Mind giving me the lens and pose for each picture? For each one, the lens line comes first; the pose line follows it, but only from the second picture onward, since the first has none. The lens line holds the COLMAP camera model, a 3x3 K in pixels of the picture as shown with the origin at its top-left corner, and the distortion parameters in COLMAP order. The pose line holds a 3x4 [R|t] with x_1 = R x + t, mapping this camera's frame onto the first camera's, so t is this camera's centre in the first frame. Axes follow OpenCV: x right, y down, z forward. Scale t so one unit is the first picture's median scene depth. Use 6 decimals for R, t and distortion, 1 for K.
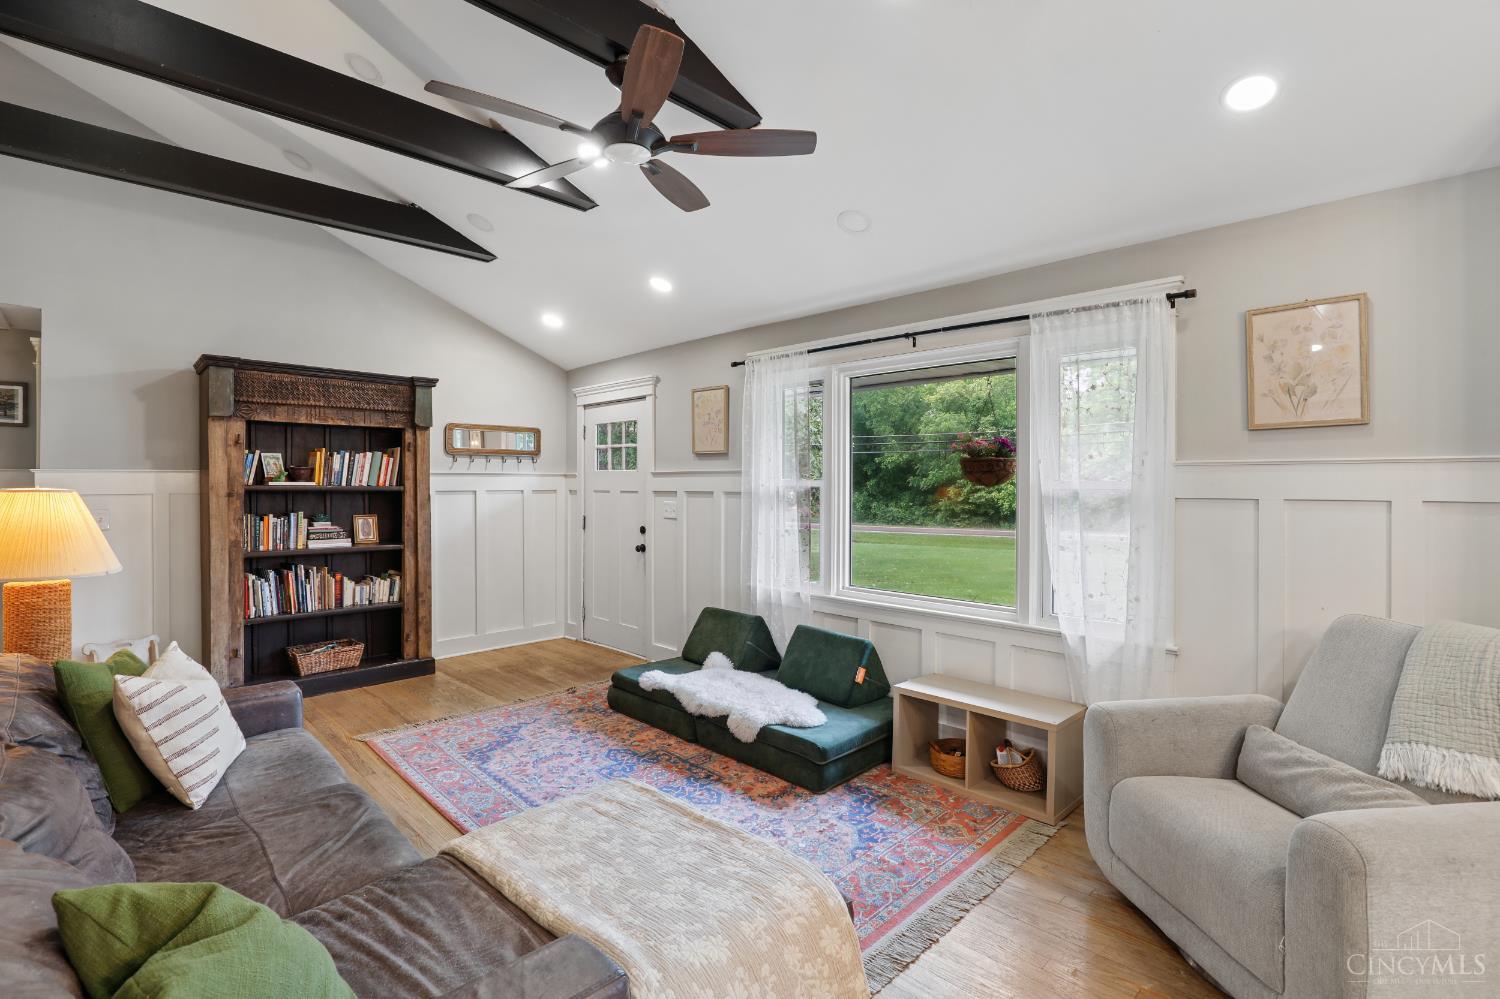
lens RADIAL K [[694.3, 0, 747.2], [0, 694.3, 482.6], [0, 0, 1]] dist [-0.032830, 0.004886]
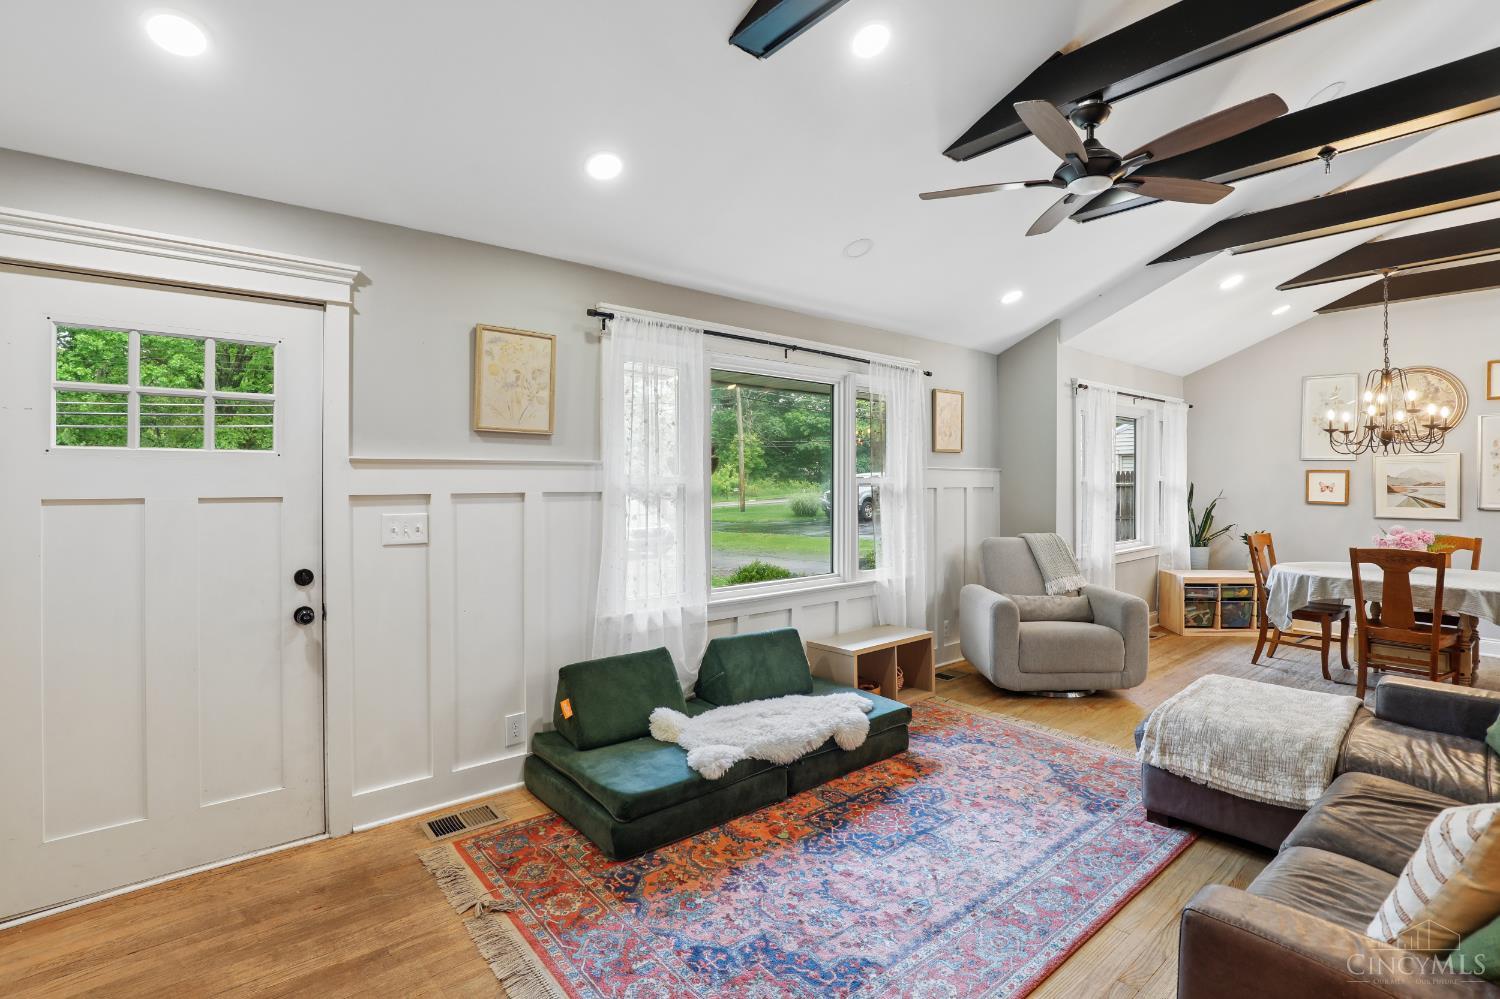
lens RADIAL K [[697.6, 0, 746.3], [0, 697.6, 482.9], [0, 0, 1]] dist [-0.028329, 0.001647]
pose [[0.085473, -0.004650, 0.996330, -0.799494], [-0.000614, 0.999989, 0.004720, 0.000476], [-0.996340, -0.001015, 0.085469, 0.872711]]
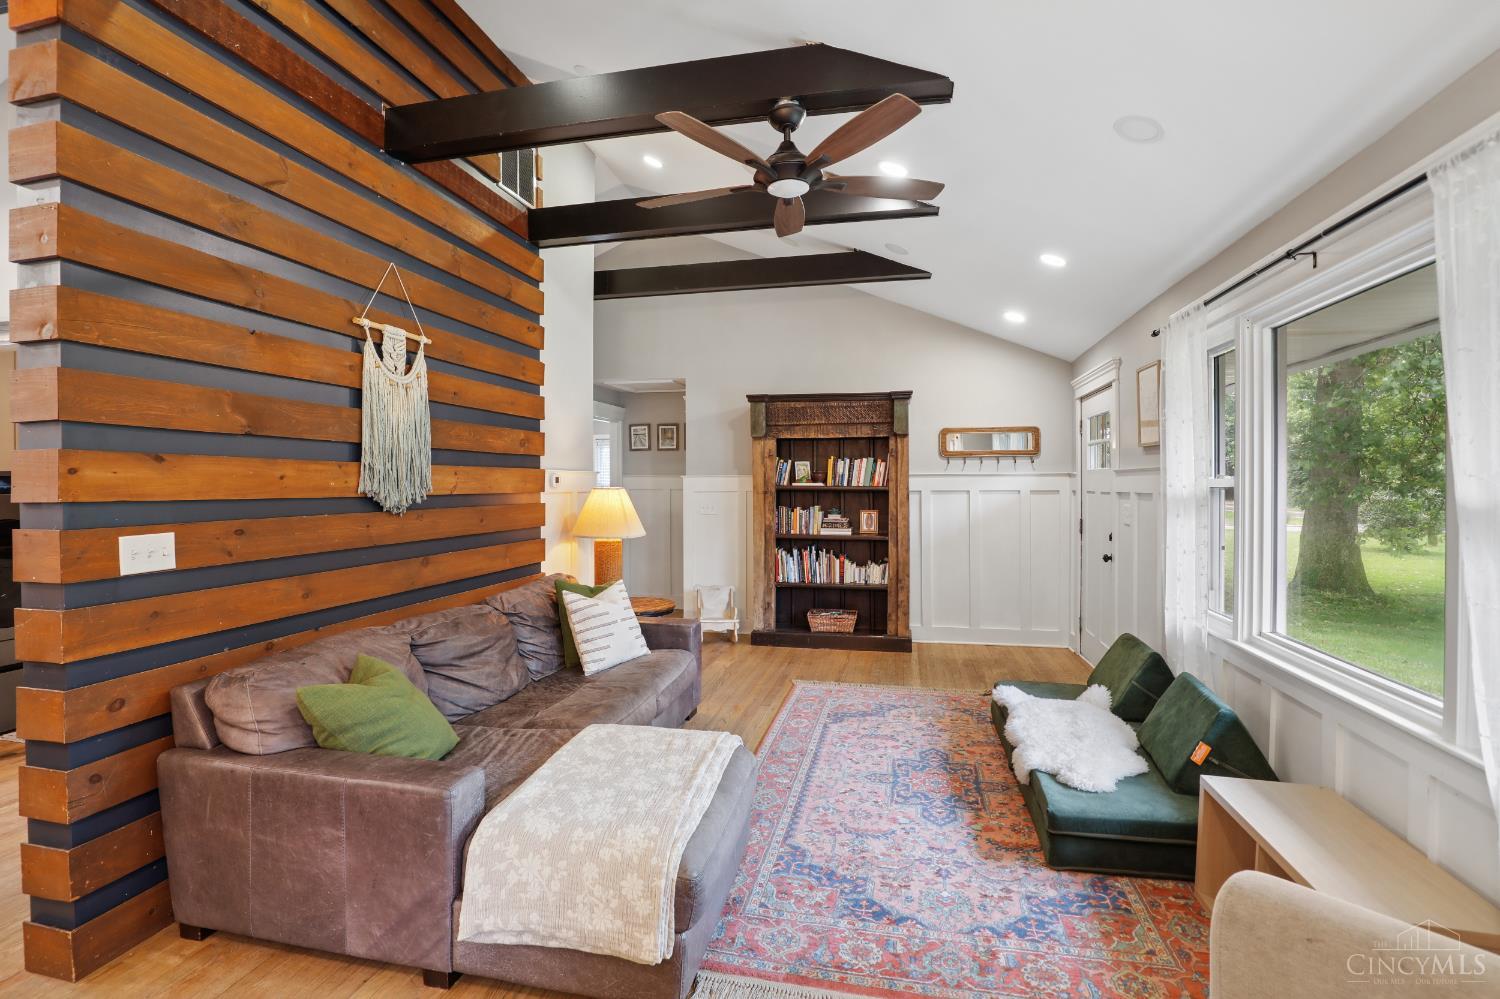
lens RADIAL K [[694.3, 0, 747.1], [0, 694.3, 487.5], [0, 0, 1]] dist [-0.032830, 0.004886]
pose [[0.538856, 0.002593, -0.842394, 0.437186], [0.003223, 0.999982, 0.005139, 0.000296], [0.842392, -0.005484, 0.538838, 0.202809]]
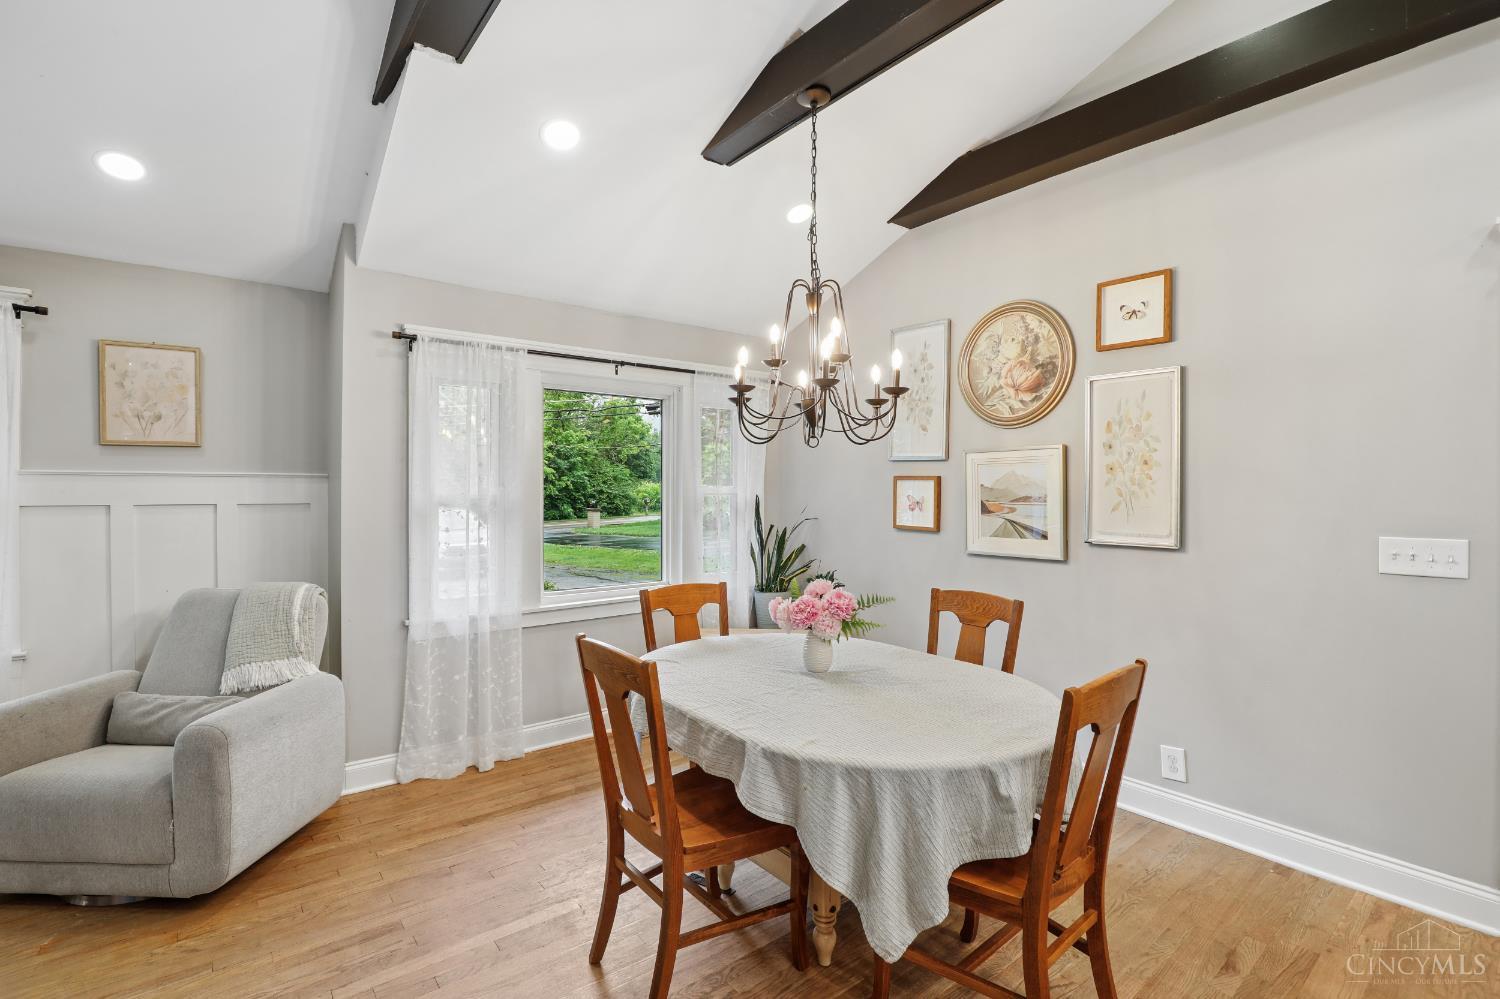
lens RADIAL K [[690.5, 0, 750.9], [0, 690.5, 495.4], [0, 0, 1]] dist [-0.031482, 0.003136]
pose [[0.101236, -0.005423, 0.994848, -0.172993], [-0.001154, 0.999984, 0.005569, 0.000041], [-0.994862, -0.001712, 0.101228, -0.122538]]
